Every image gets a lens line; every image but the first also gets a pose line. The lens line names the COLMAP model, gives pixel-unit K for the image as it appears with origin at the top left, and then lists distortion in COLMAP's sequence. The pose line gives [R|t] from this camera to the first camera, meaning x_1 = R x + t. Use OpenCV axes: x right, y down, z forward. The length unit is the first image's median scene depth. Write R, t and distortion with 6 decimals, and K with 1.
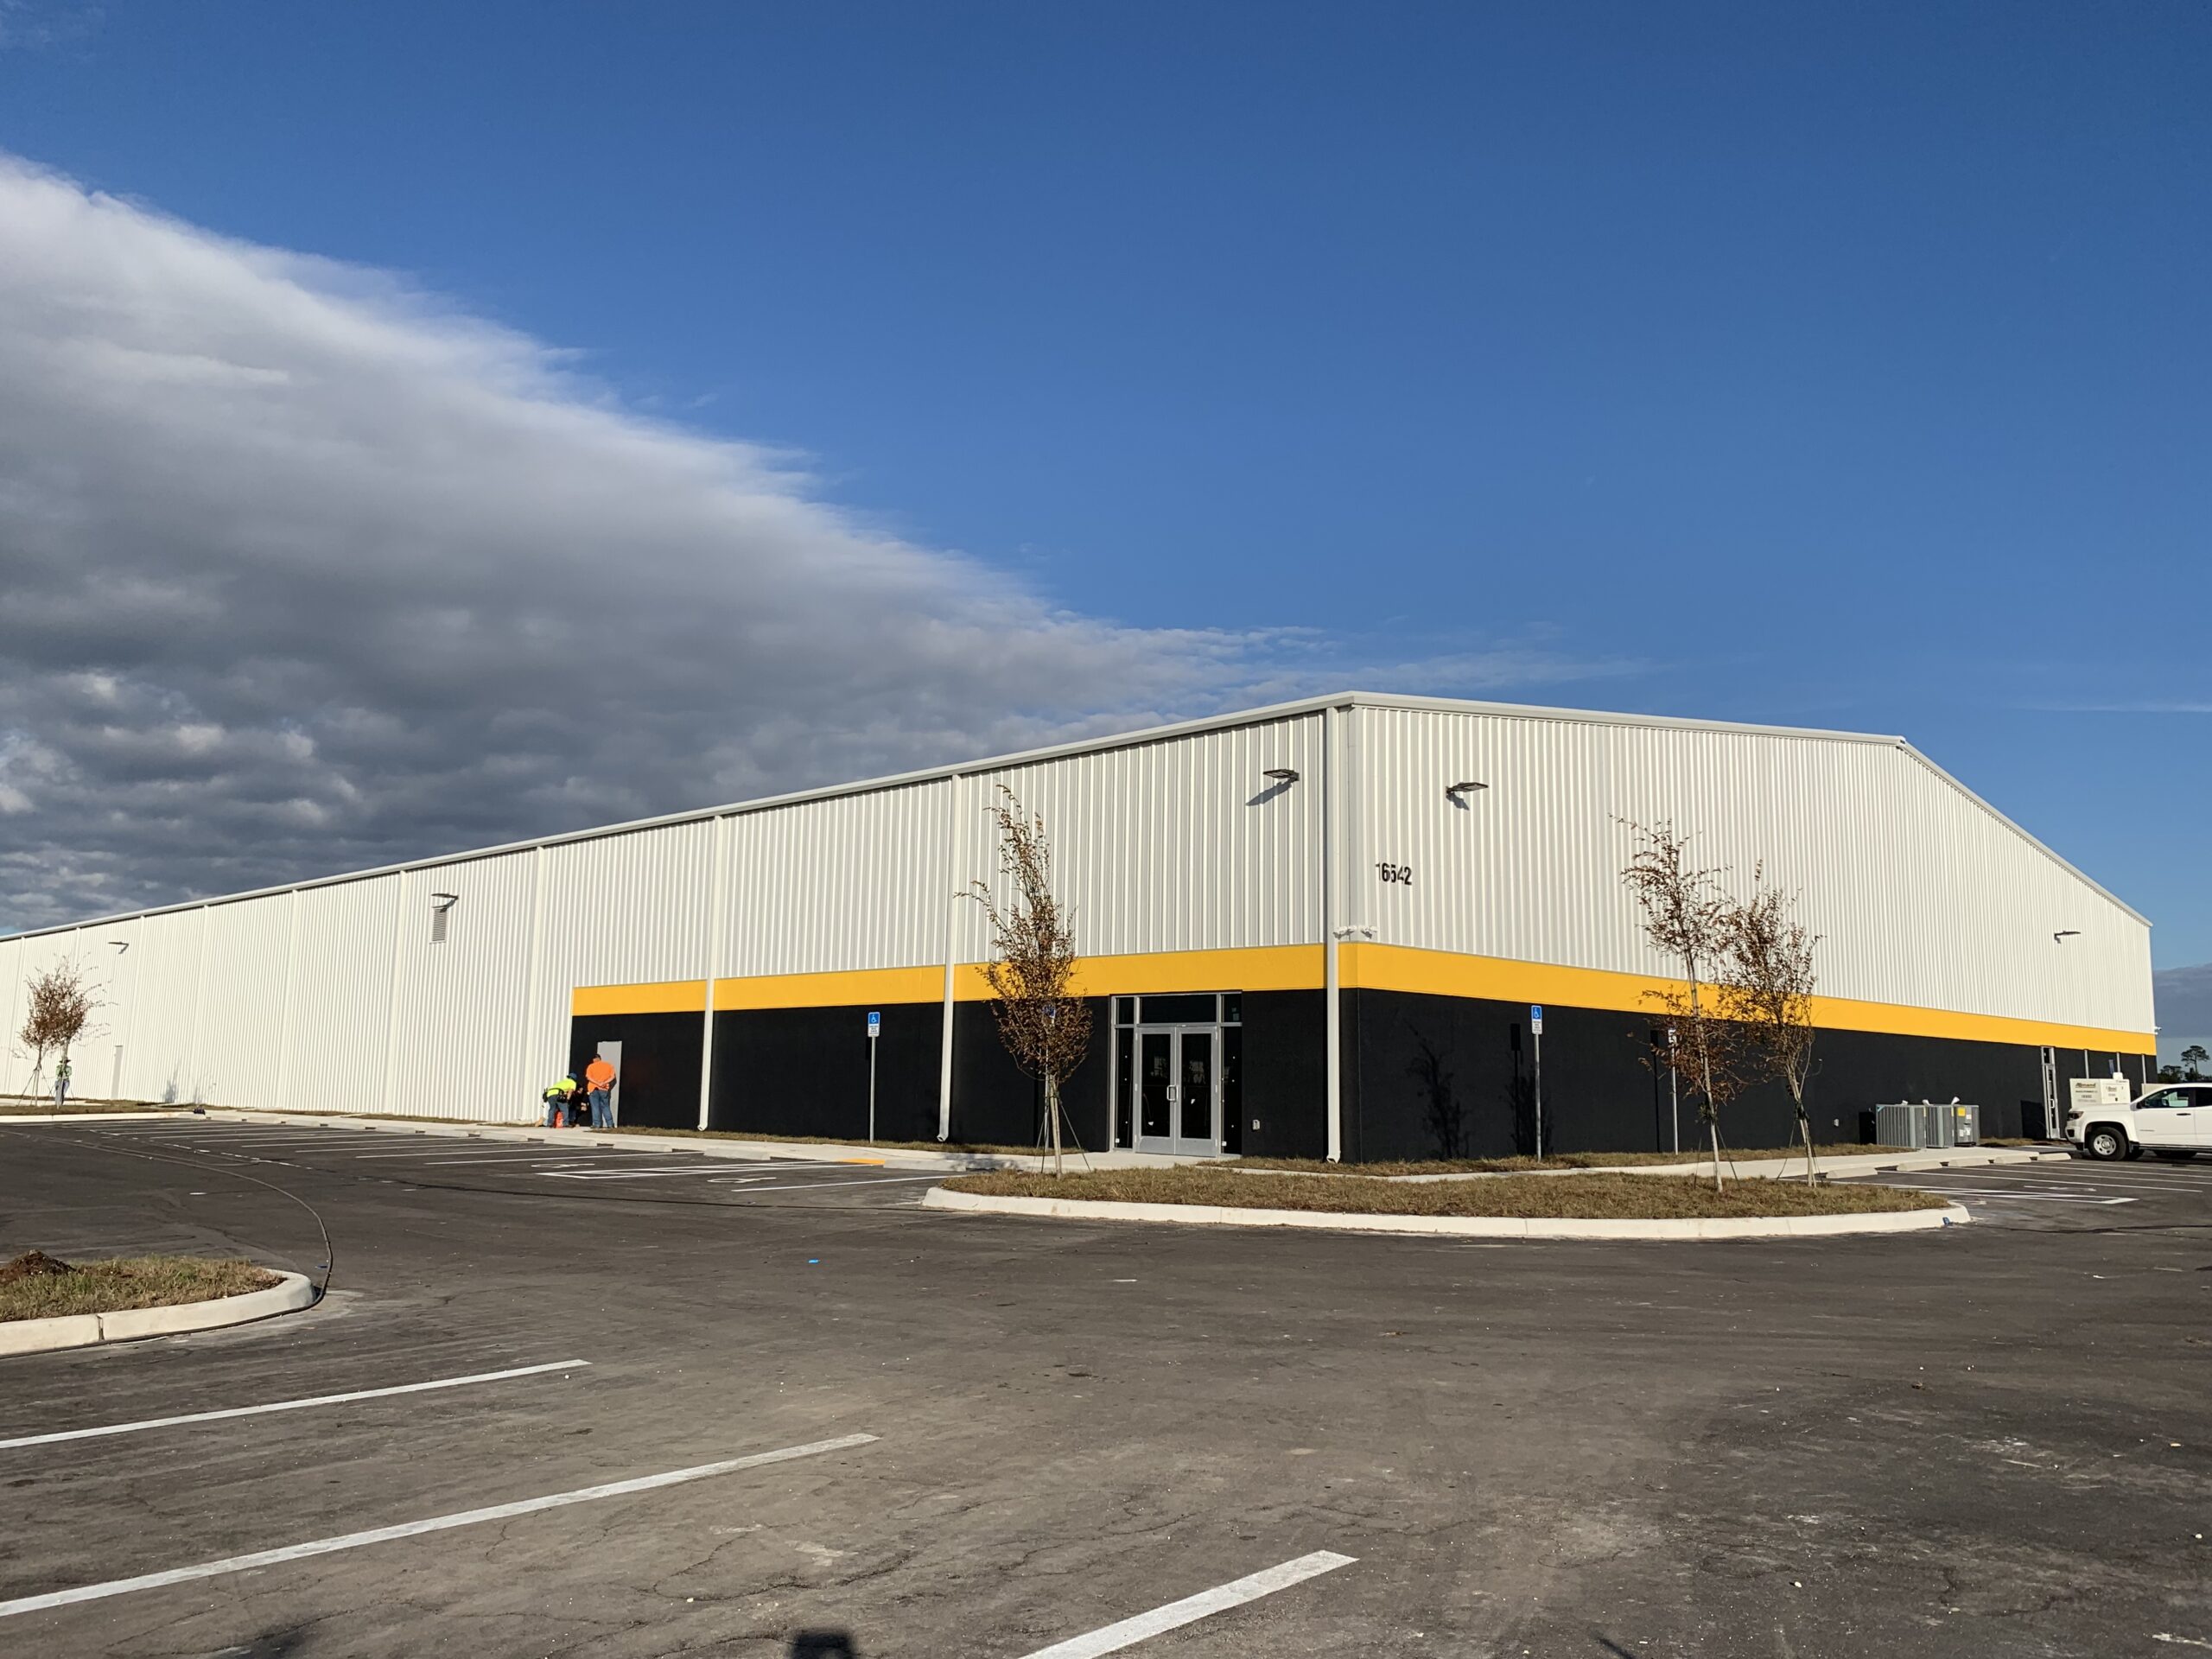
lens RADIAL K [[1673.8, 0, 1106.0], [0, 1673.8, 829.5], [0, 0, 1]] dist [-0.004495, 0.010355]
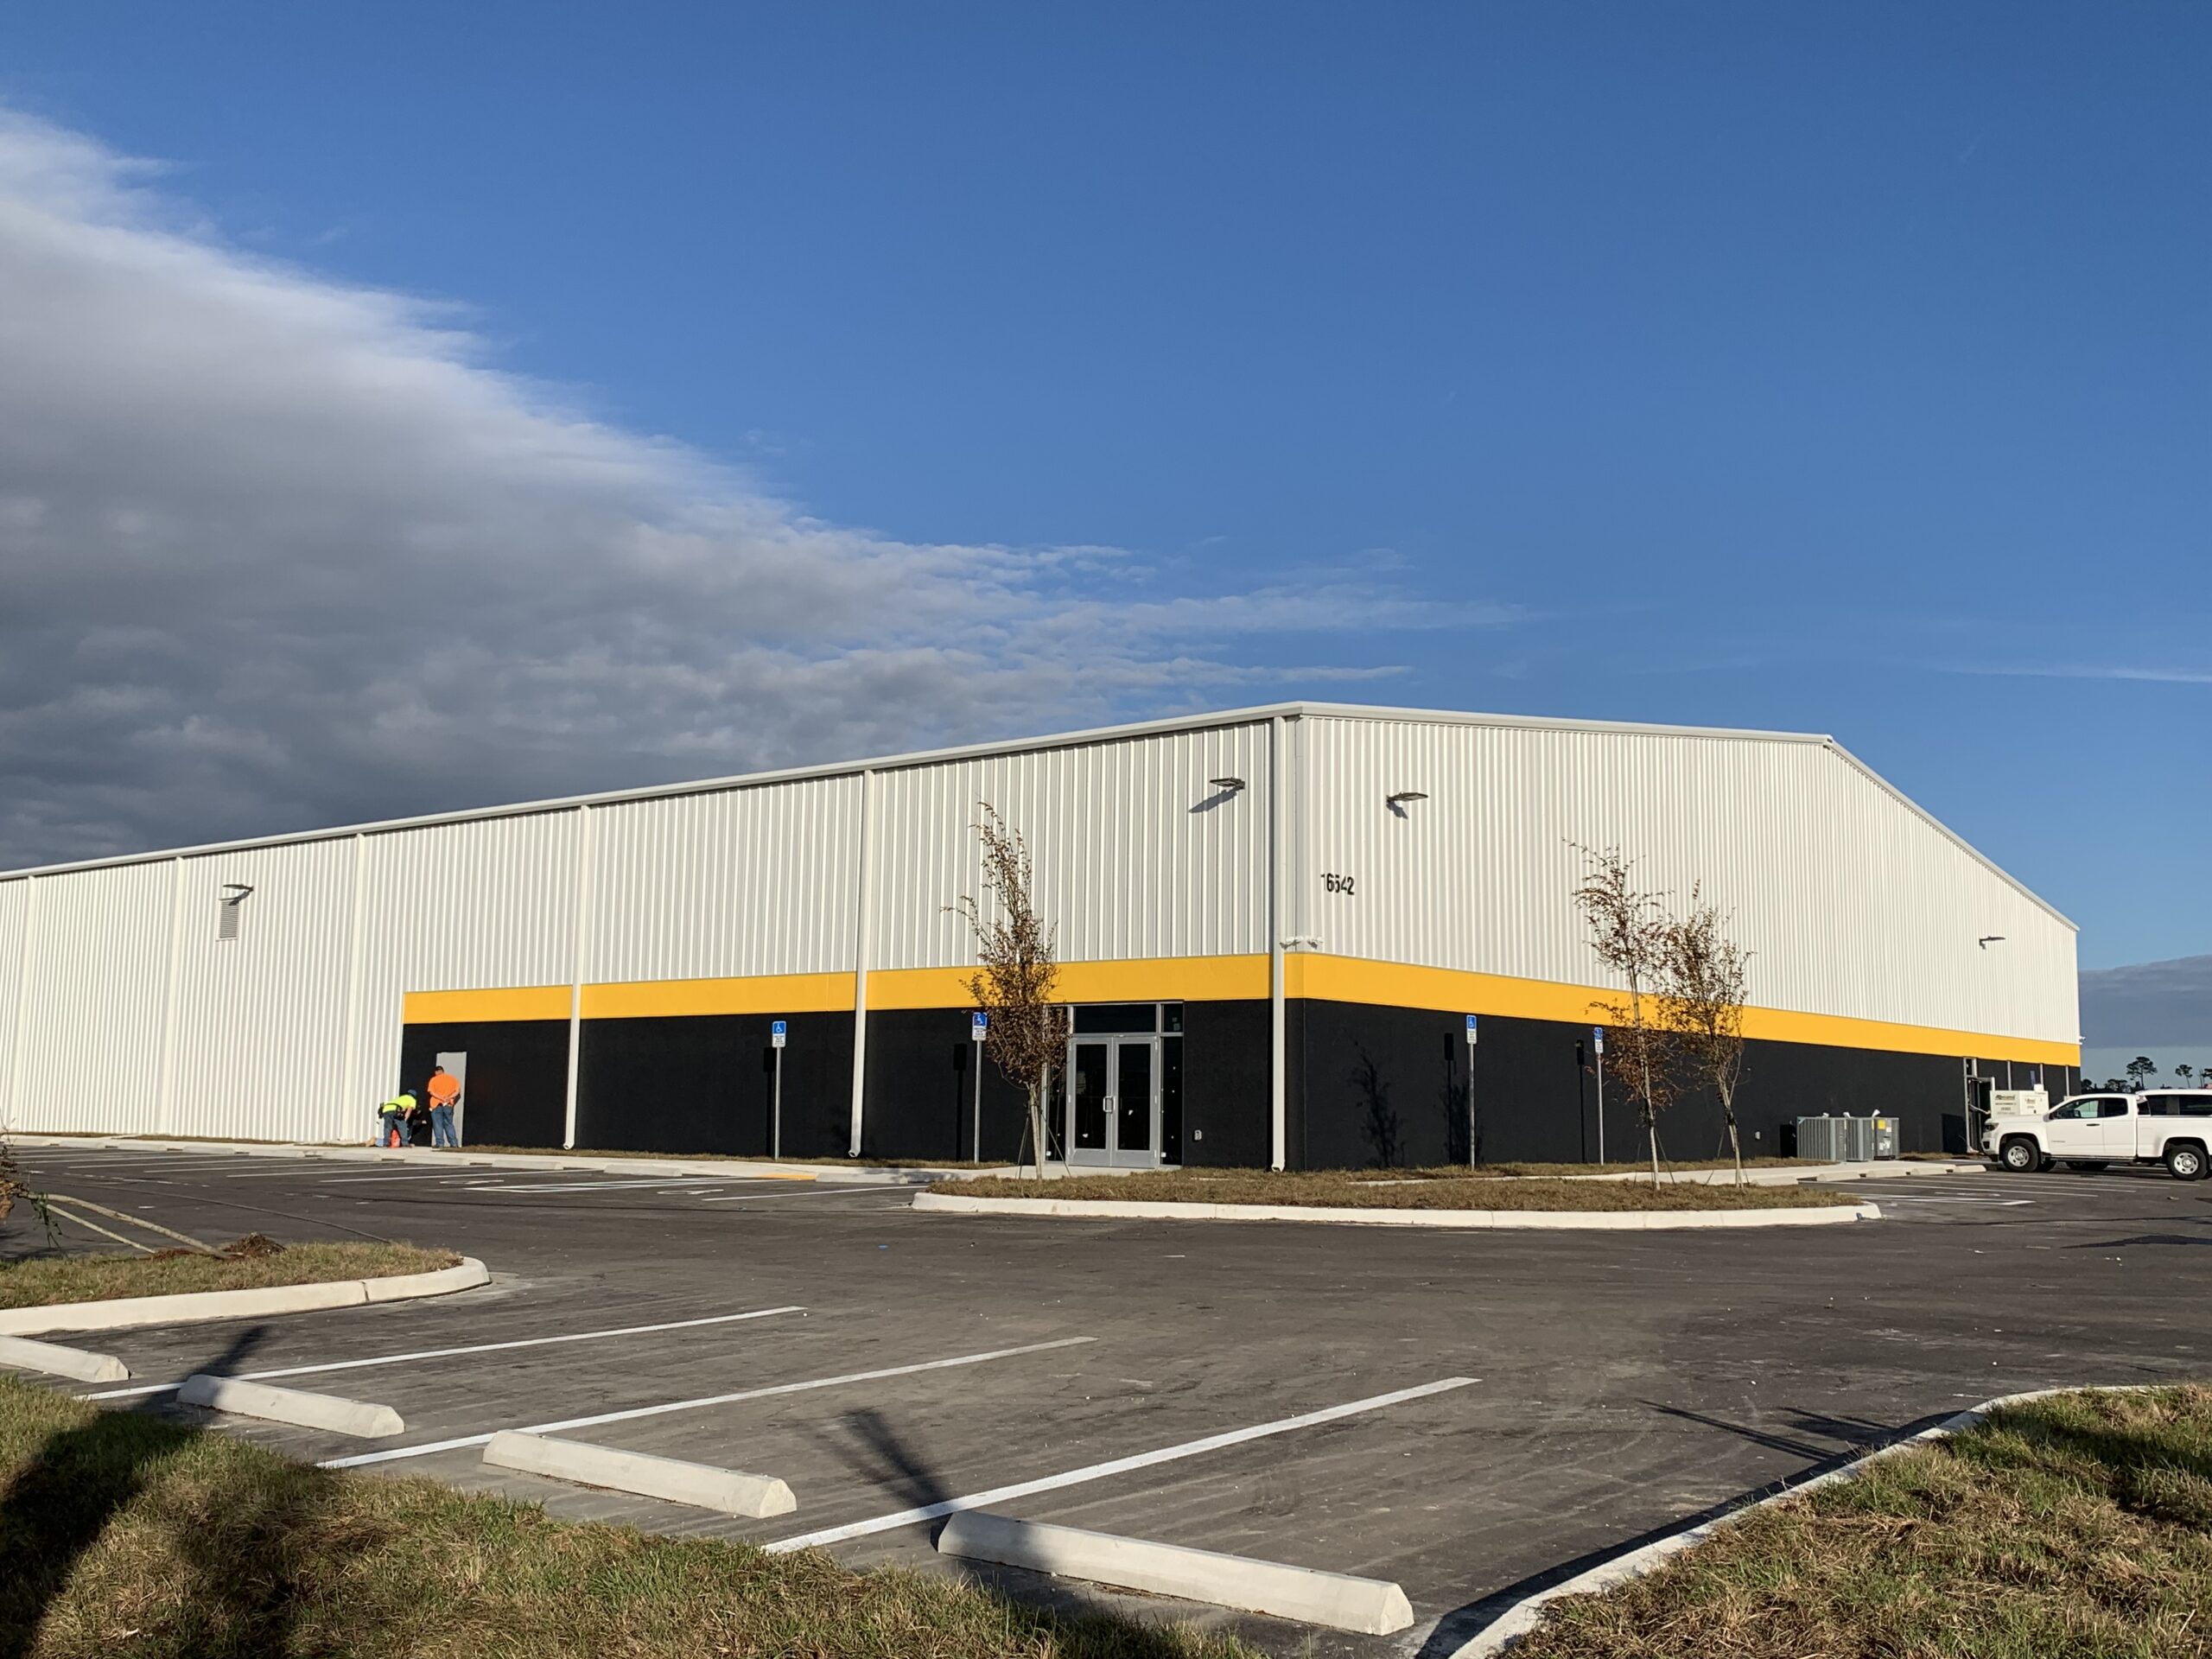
lens RADIAL K [[2033.0, 0, 1106.0], [0, 2033.0, 829.5], [0, 0, 1]] dist [0.015157, -0.017210]
pose [[0.994642, 0.010902, 0.102799, -0.086845], [-0.012630, 0.999789, 0.016172, -0.022905], [-0.102601, -0.017384, 0.994571, -0.184374]]
